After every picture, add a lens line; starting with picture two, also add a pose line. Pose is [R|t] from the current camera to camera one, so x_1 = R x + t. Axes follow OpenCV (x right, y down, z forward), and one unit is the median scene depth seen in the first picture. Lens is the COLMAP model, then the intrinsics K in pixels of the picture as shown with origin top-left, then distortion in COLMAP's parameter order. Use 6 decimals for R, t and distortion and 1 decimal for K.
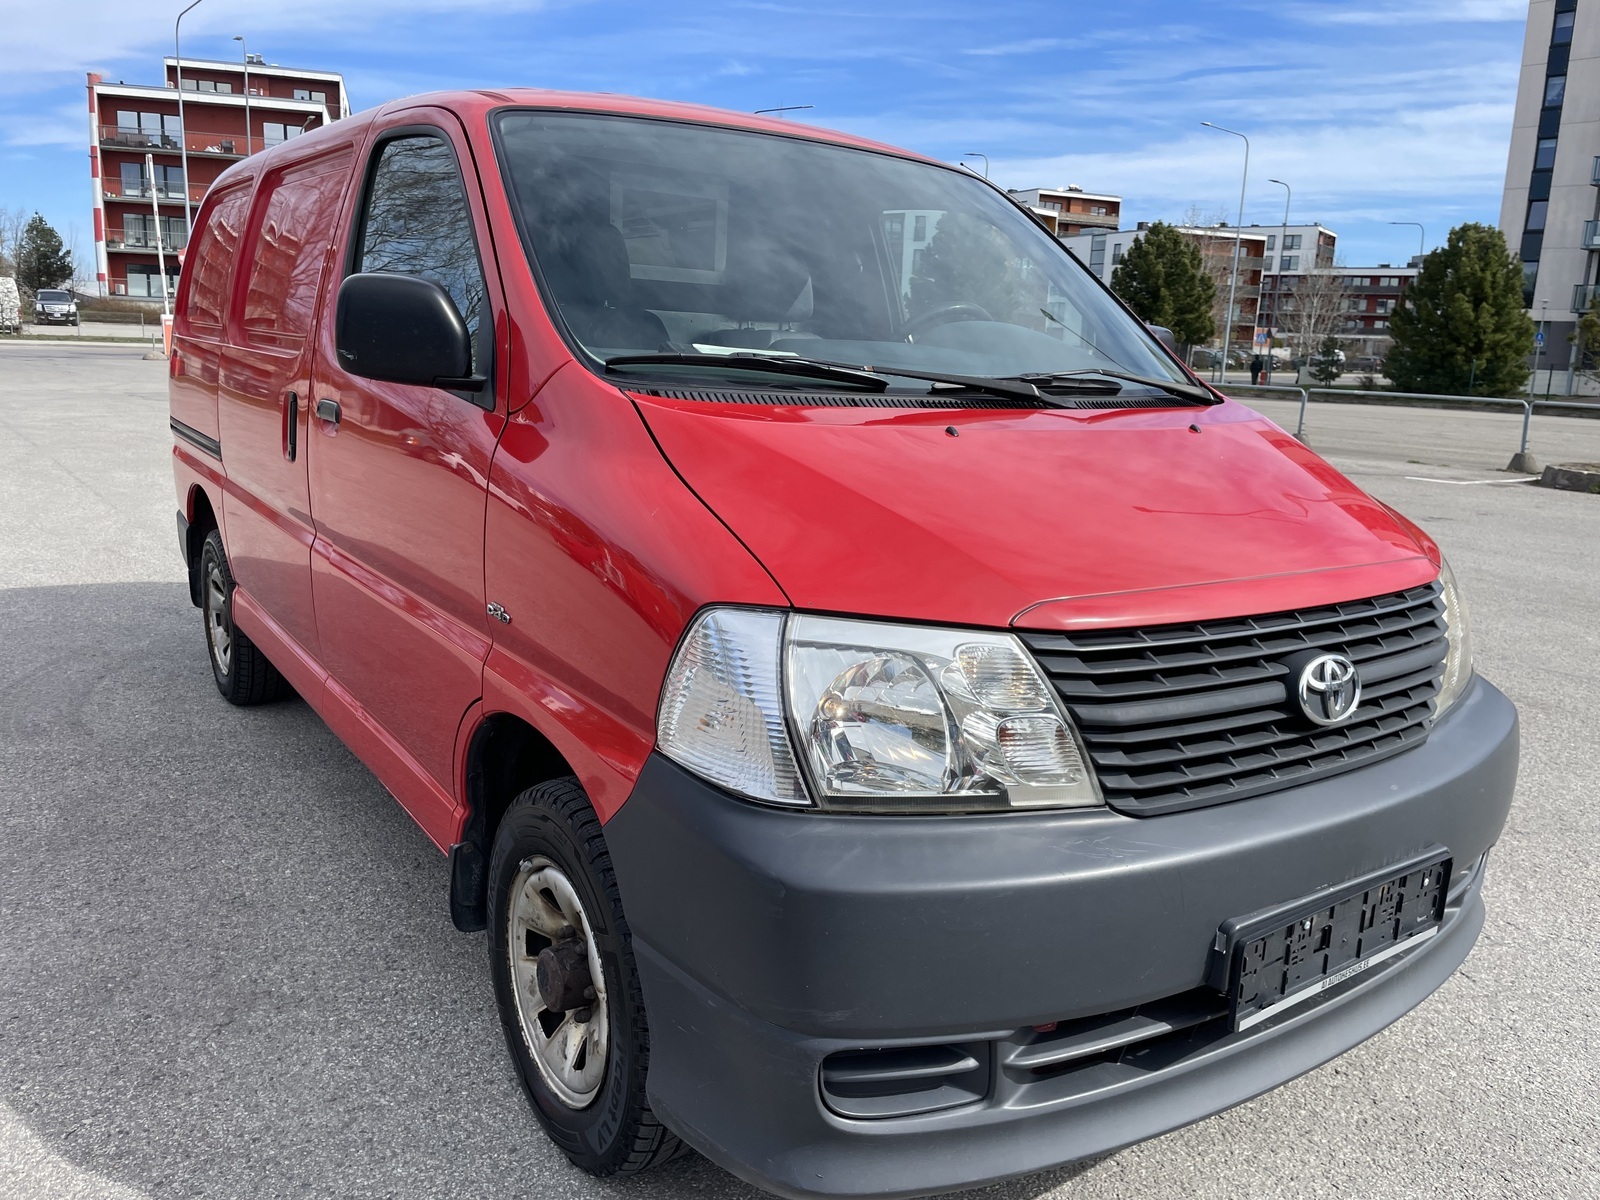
lens RADIAL K [[1242.4, 0, 795.6], [0, 1242.4, 597.5], [0, 0, 1]] dist [0.001433, -0.055751]
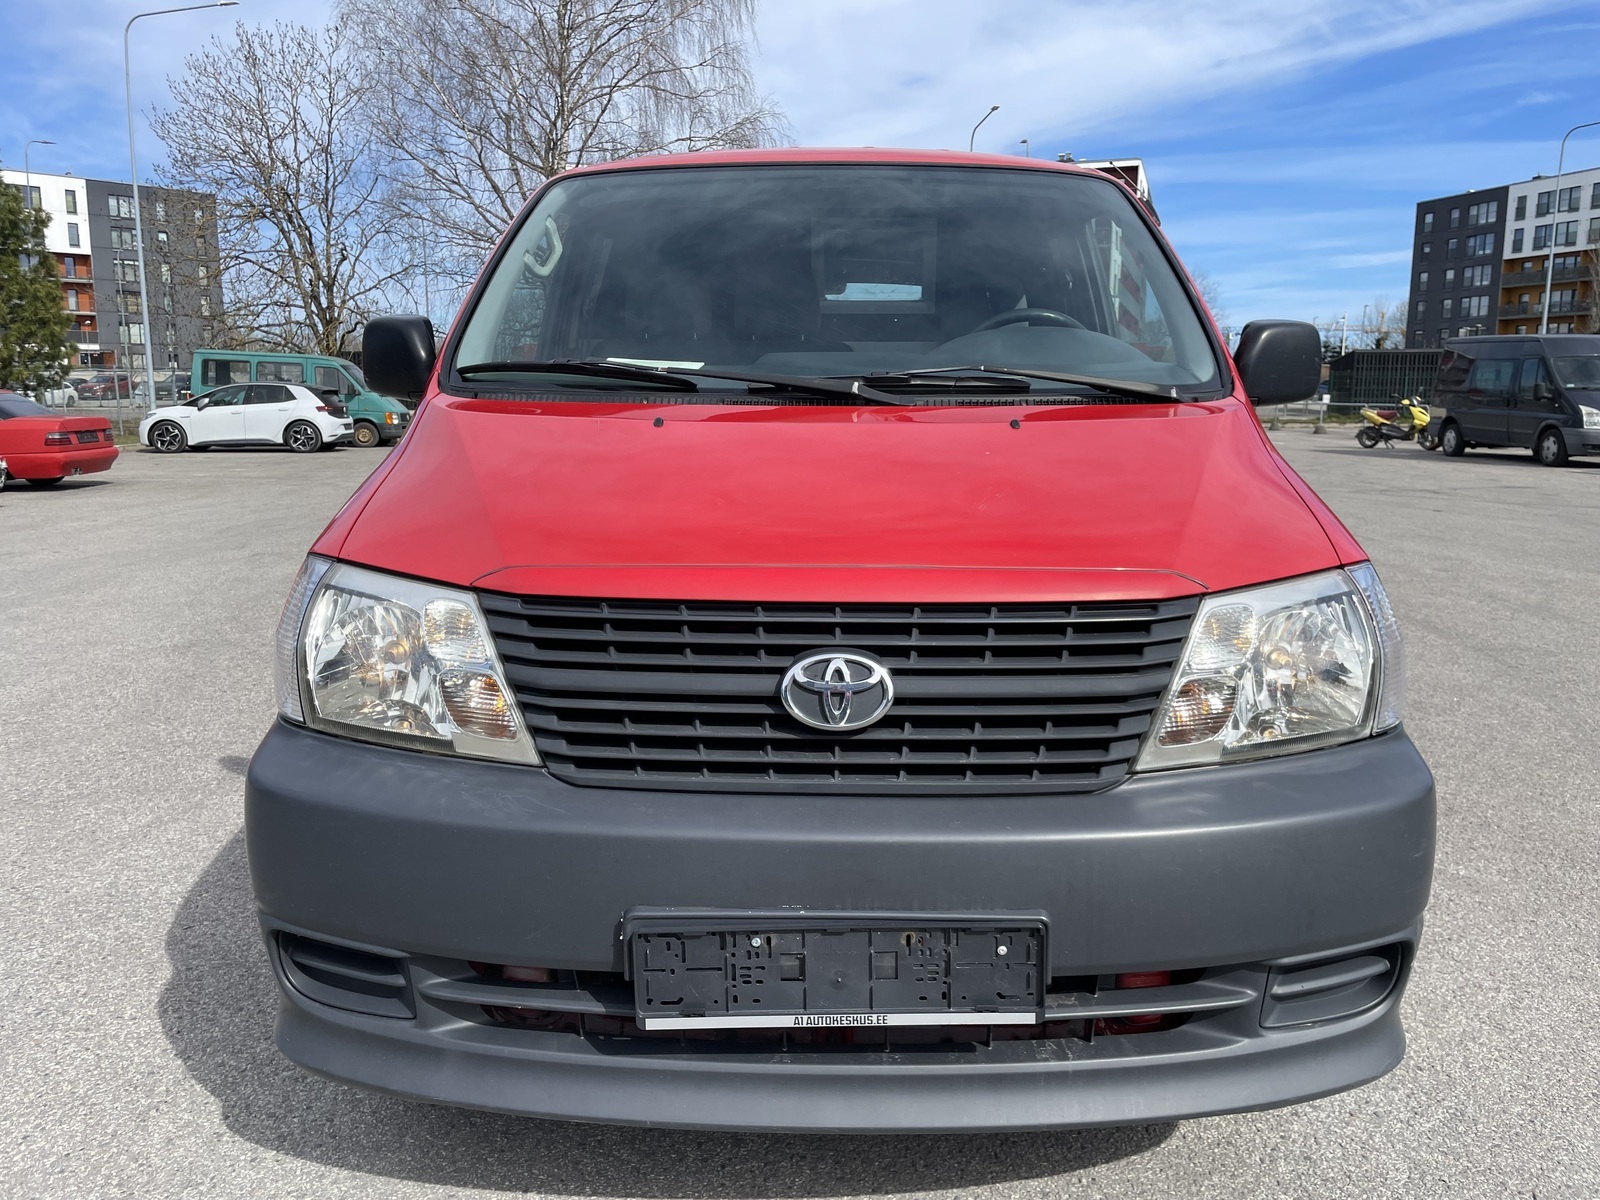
lens RADIAL K [[1242.4, 0, 800.5], [0, 1242.4, 606.2], [0, 0, 1]] dist [0.001433, -0.055751]
pose [[0.824287, 0.063103, -0.562645, 0.927211], [-0.090600, 0.995665, -0.021064, 0.035105], [0.558877, 0.068338, 0.826430, 0.246824]]
